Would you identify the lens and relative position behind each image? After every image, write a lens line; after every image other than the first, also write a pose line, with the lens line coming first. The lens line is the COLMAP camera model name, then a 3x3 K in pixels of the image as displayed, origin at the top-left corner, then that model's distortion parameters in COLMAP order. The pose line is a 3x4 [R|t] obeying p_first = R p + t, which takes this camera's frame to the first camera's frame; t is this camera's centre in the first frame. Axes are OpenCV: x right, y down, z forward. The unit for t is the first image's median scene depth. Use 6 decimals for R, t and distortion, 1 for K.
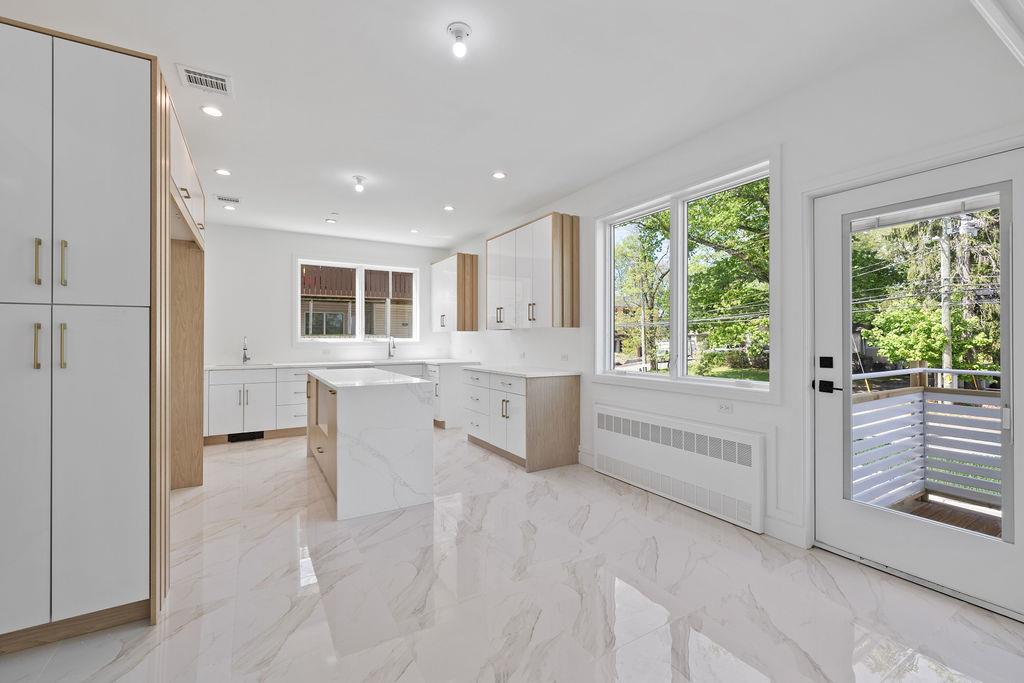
lens RADIAL K [[428.5, 0, 508.1], [0, 428.5, 337.5], [0, 0, 1]] dist [0.000405, 0.000871]
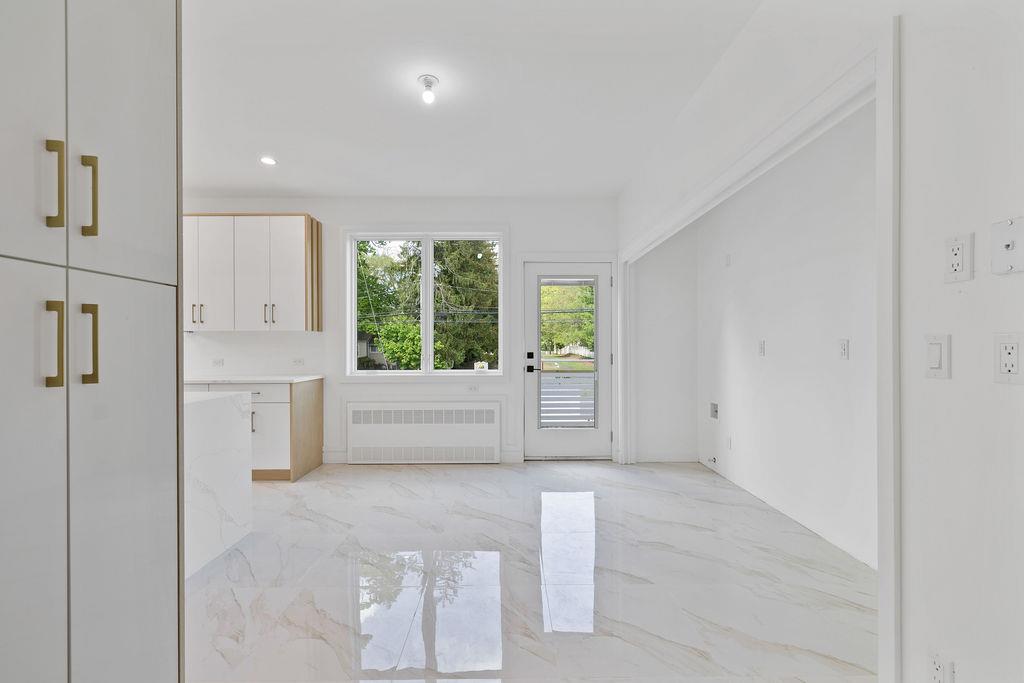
lens RADIAL K [[428.5, 0, 505.6], [0, 428.5, 347.4], [0, 0, 1]] dist [0.000405, 0.000871]
pose [[0.514498, -0.005675, 0.857473, -0.528550], [-0.000155, 0.999977, 0.006711, 0.007723], [-0.857492, -0.003586, 0.514485, 0.104386]]
